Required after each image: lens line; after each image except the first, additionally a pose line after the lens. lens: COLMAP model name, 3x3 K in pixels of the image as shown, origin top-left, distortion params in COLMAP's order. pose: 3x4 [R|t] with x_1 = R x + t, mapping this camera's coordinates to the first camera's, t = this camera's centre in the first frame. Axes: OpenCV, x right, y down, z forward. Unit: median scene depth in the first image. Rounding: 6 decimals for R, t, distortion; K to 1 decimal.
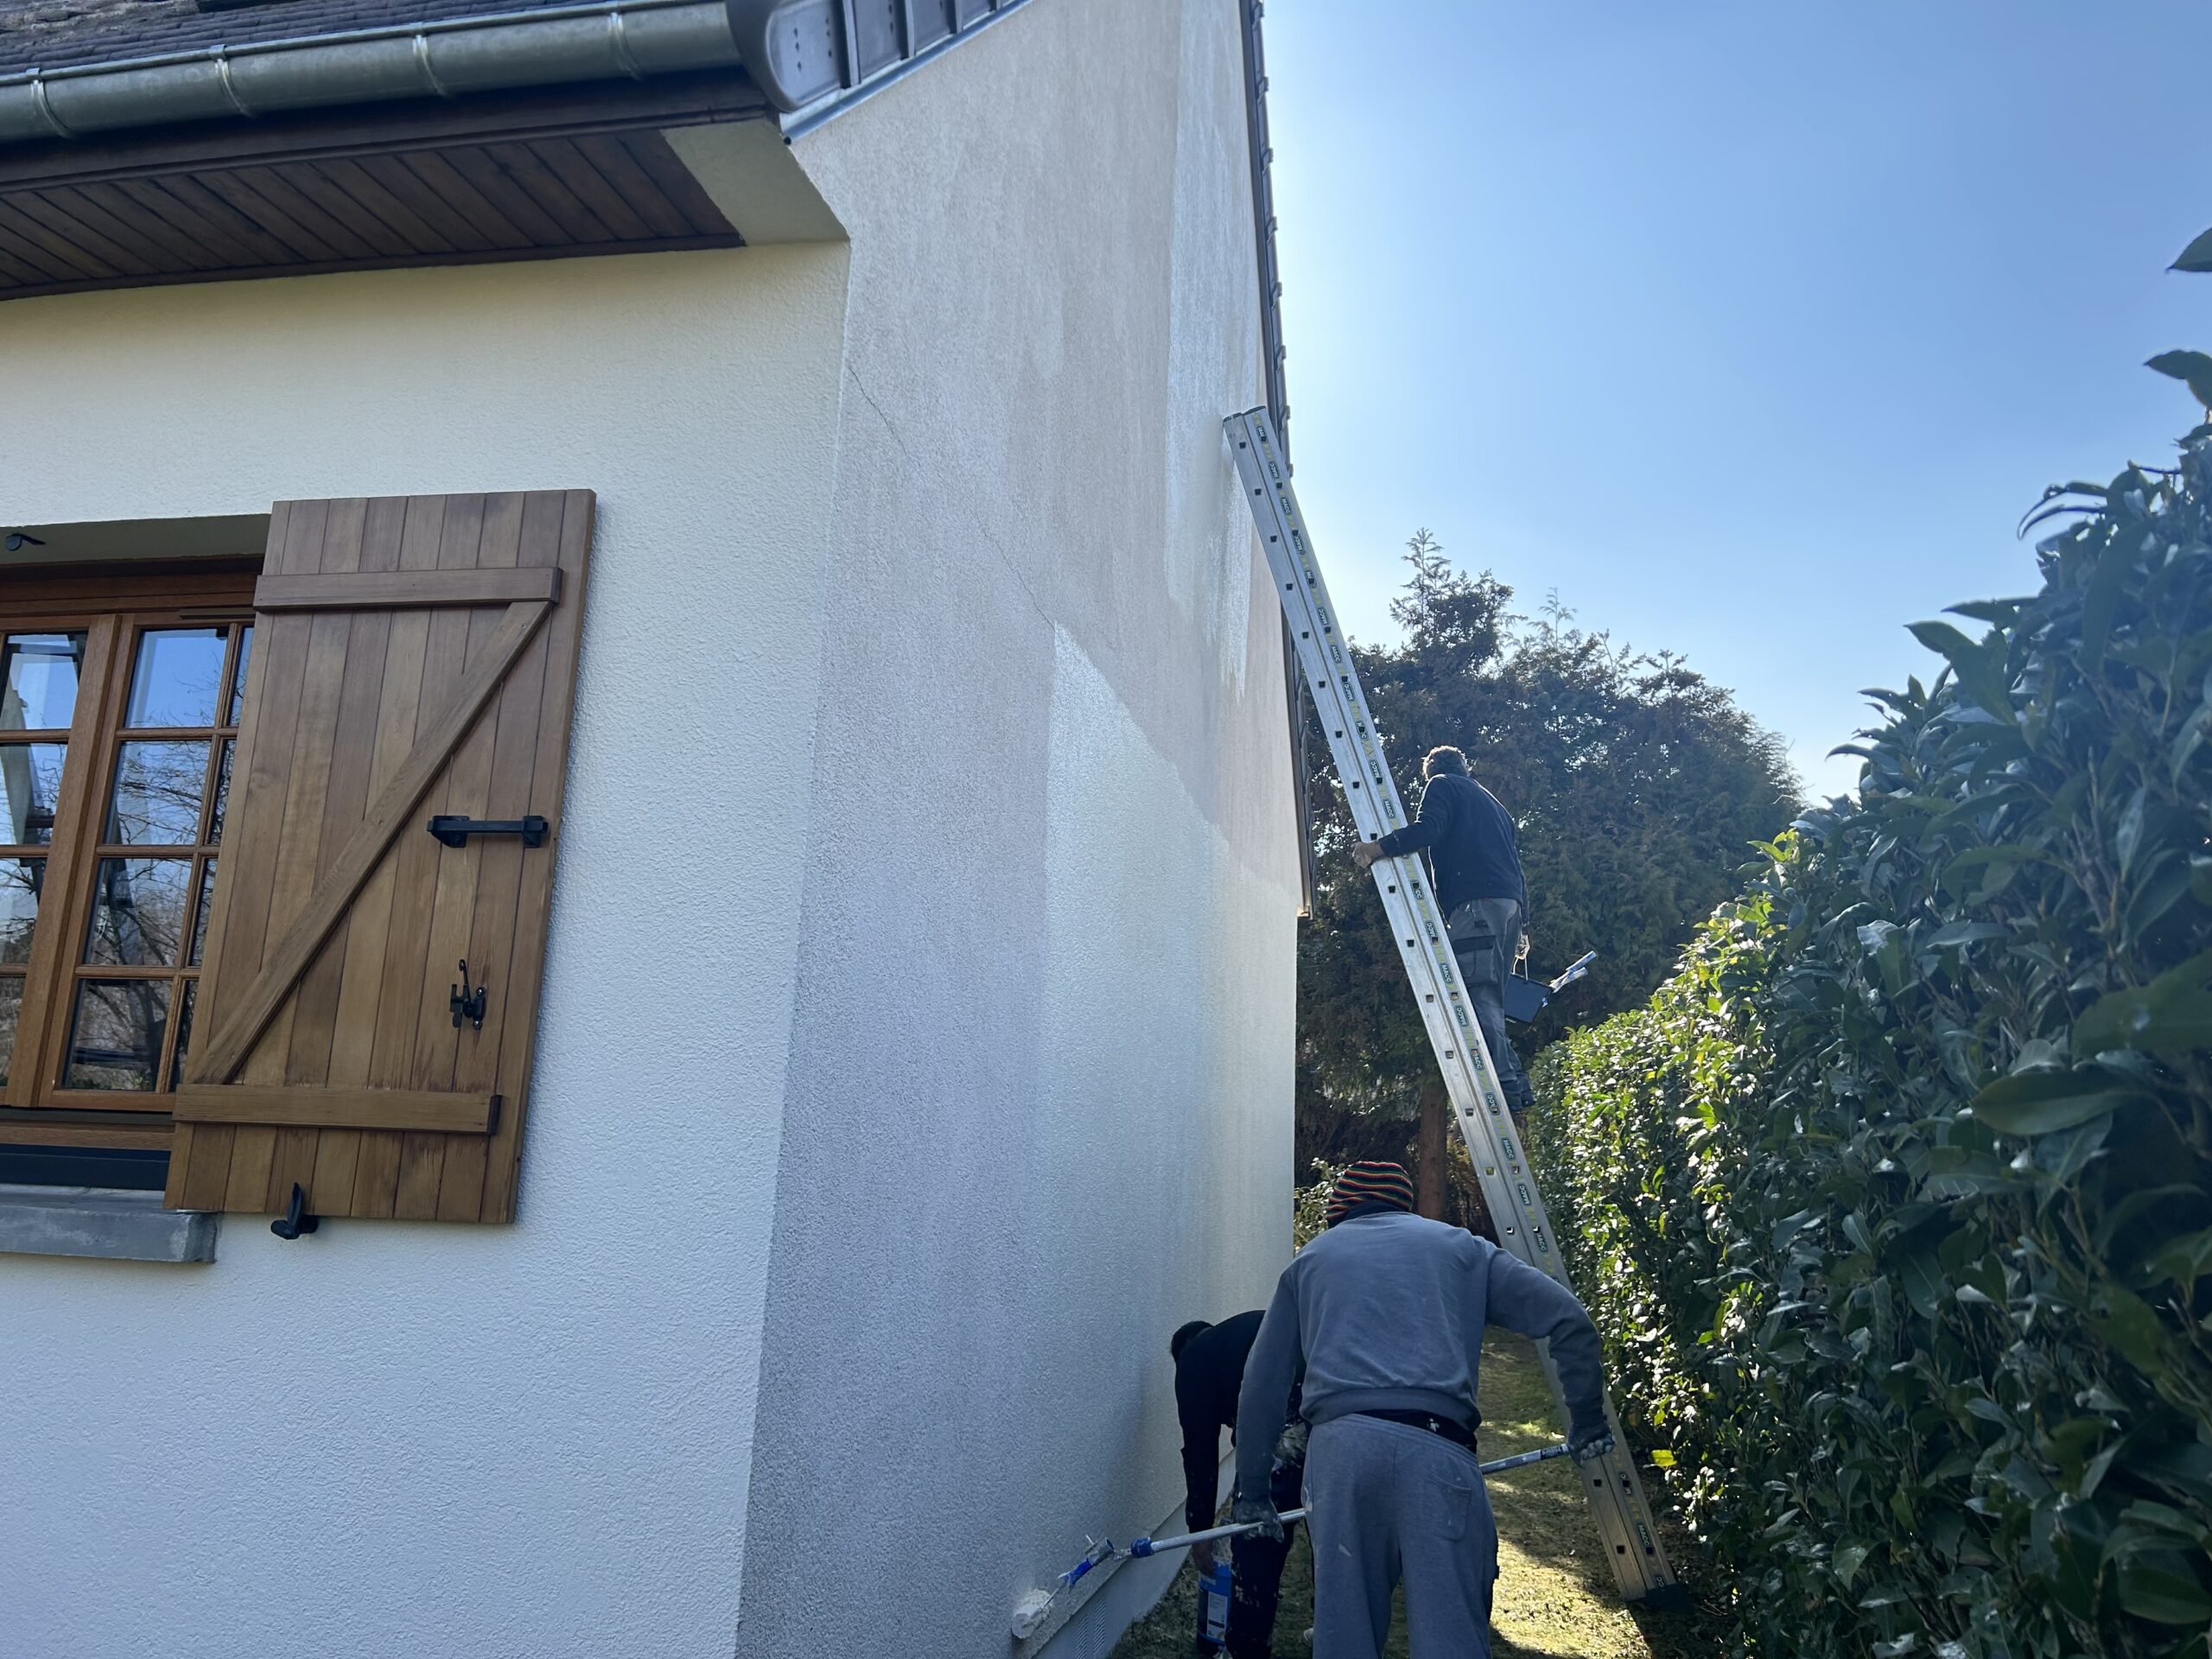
lens RADIAL K [[1672.1, 0, 1109.0], [0, 1672.1, 811.0], [0, 0, 1]] dist [0.068353, -0.071915]
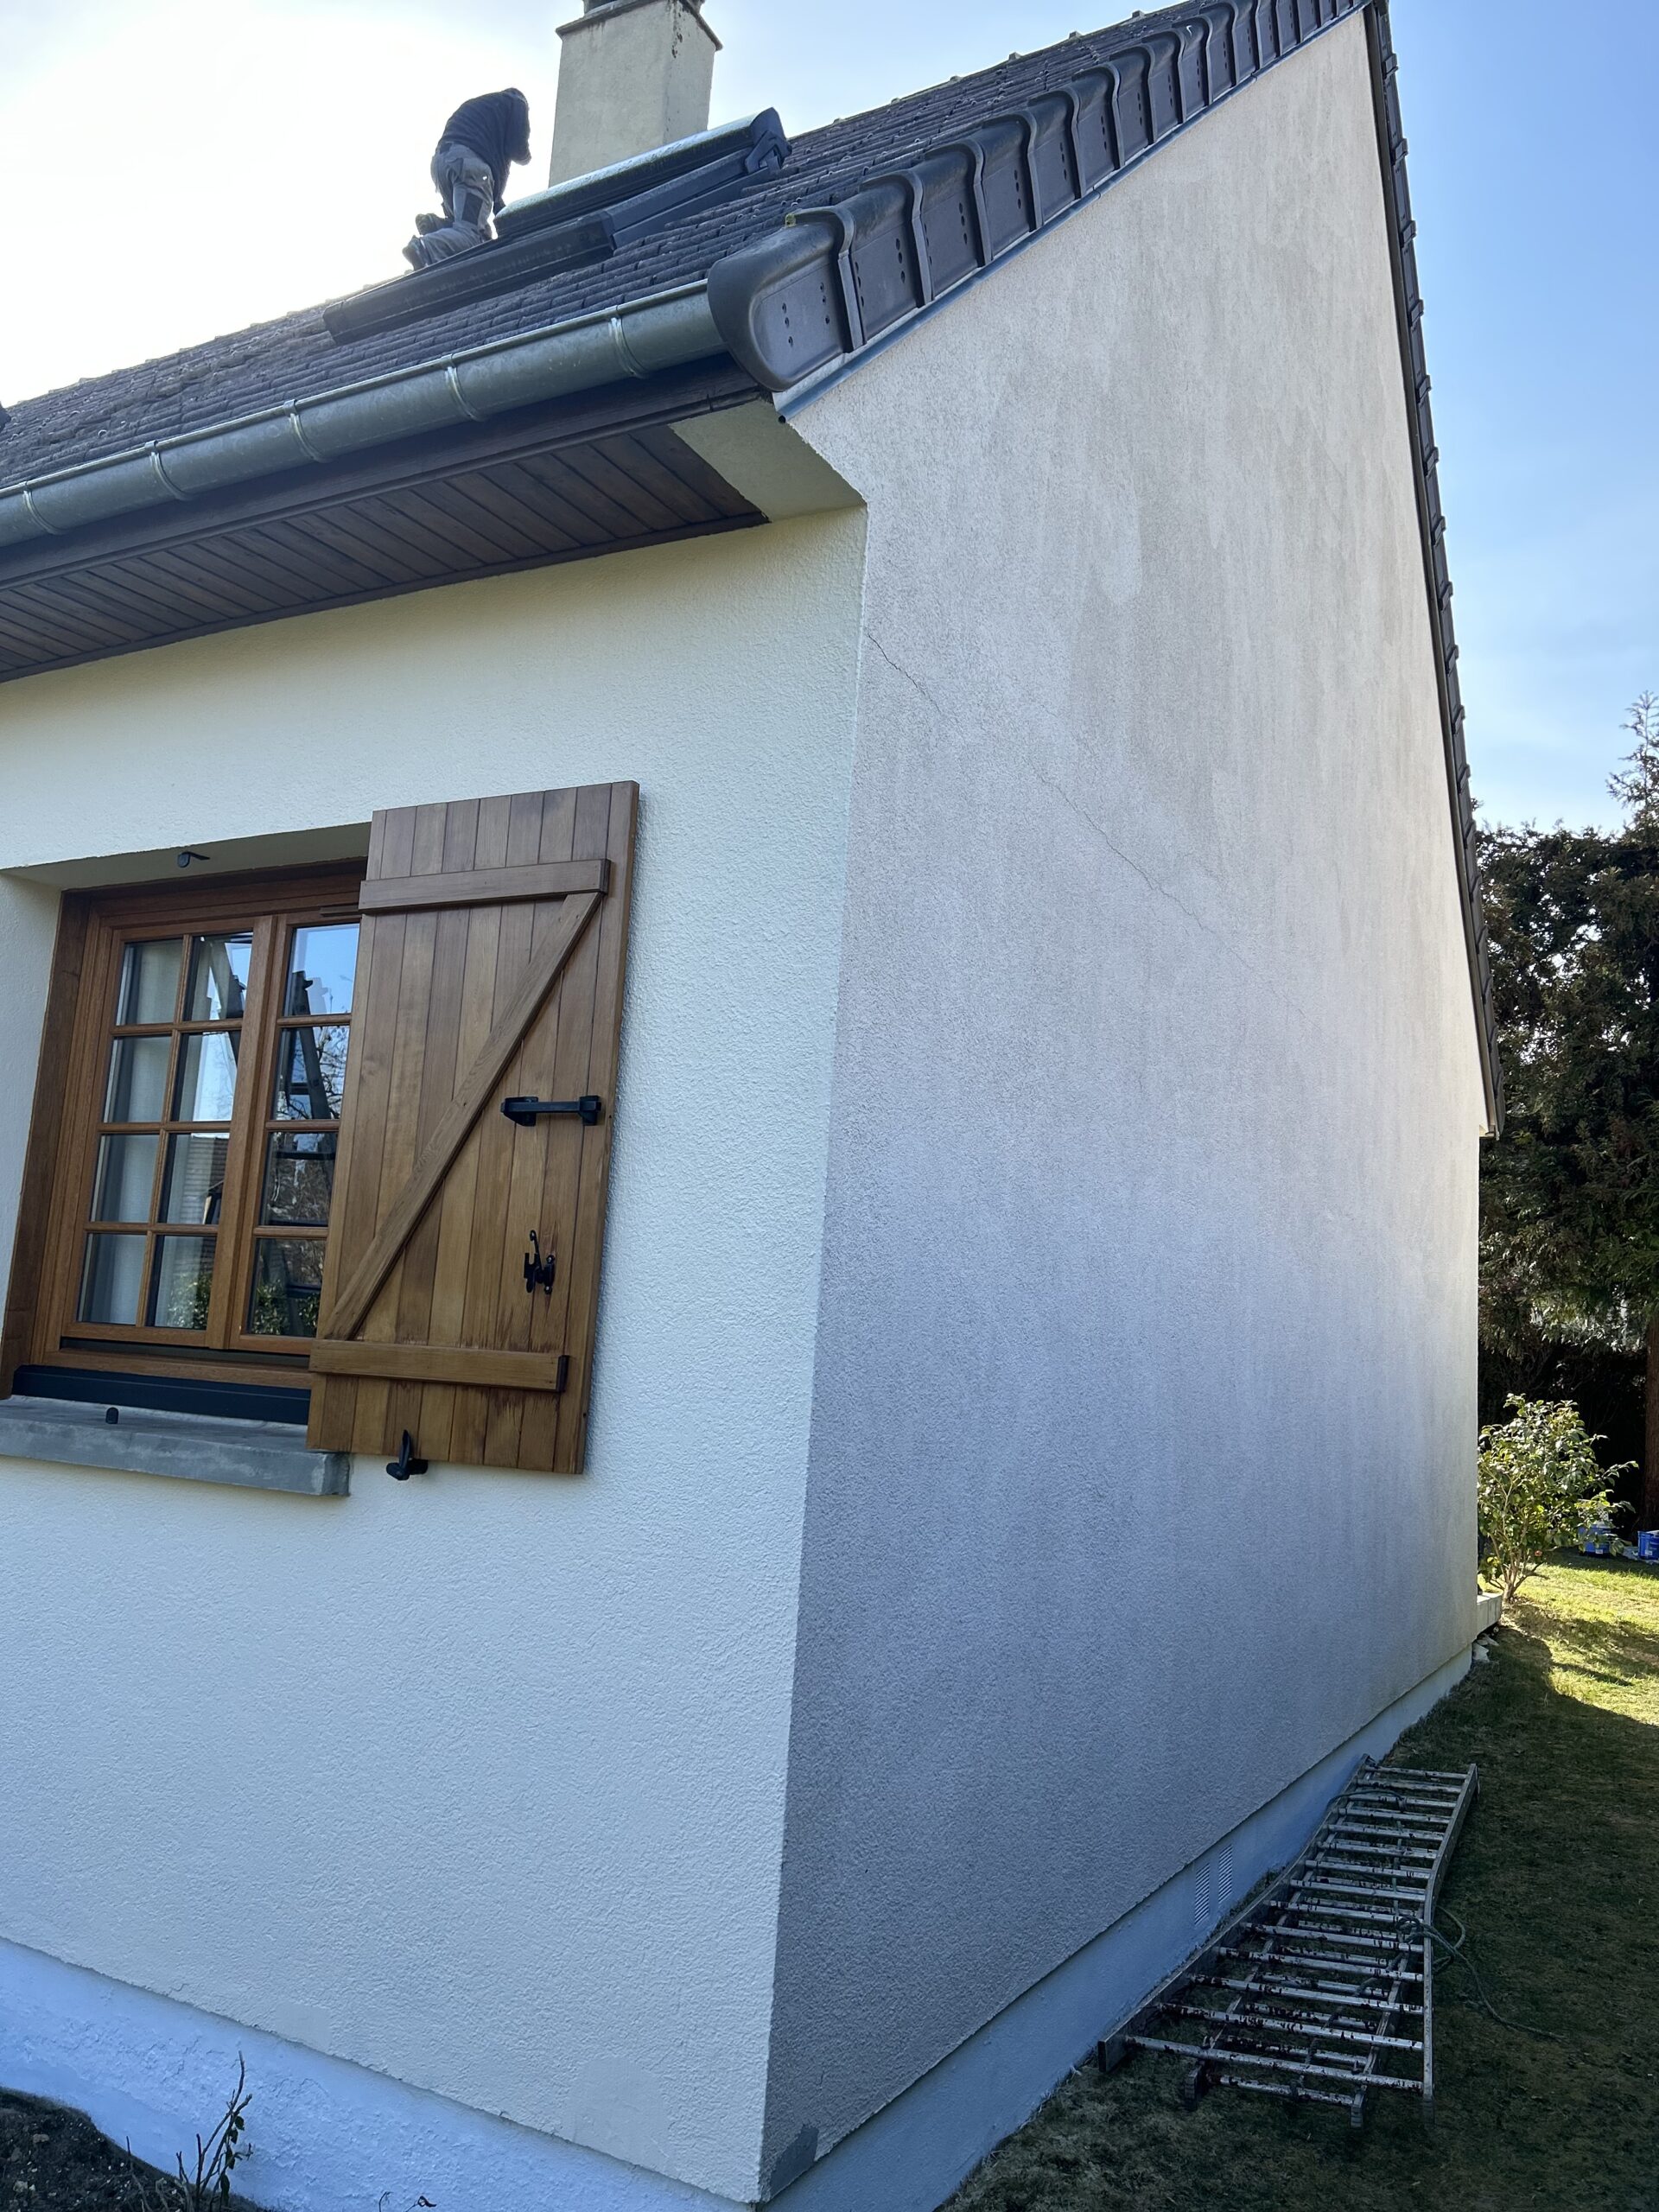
lens RADIAL K [[1672.1, 0, 827.8], [0, 1672.1, 1111.7], [0, 0, 1]] dist [0.068353, -0.071915]
pose [[0.960133, -0.021522, -0.278713, 0.095290], [0.036492, 0.998150, 0.048635, -0.031650], [0.277151, -0.056866, 0.959142, 0.022742]]
